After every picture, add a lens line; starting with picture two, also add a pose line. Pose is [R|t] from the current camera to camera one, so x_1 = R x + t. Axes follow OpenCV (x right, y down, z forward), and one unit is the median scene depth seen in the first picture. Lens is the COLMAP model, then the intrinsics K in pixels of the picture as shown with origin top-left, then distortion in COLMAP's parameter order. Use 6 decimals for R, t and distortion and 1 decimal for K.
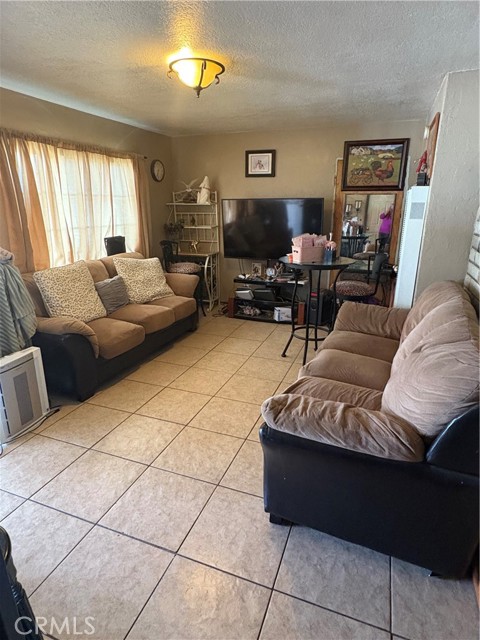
lens RADIAL K [[370.0, 0, 239.8], [0, 370.0, 319.7], [0, 0, 1]] dist [-0.004078, -0.005446]
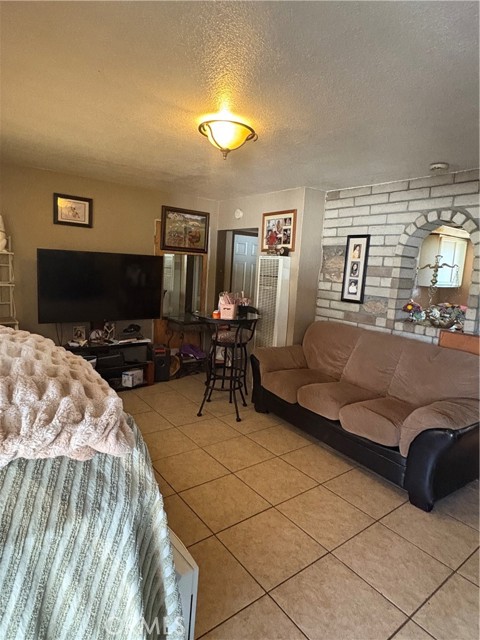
lens RADIAL K [[370.0, 0, 240.1], [0, 370.0, 317.5], [0, 0, 1]] dist [-0.004078, -0.005446]
pose [[0.524442, -0.084551, 0.847238, -0.539593], [0.199888, 0.979474, -0.025983, -0.091332], [-0.827651, 0.182979, 0.530578, 0.305019]]
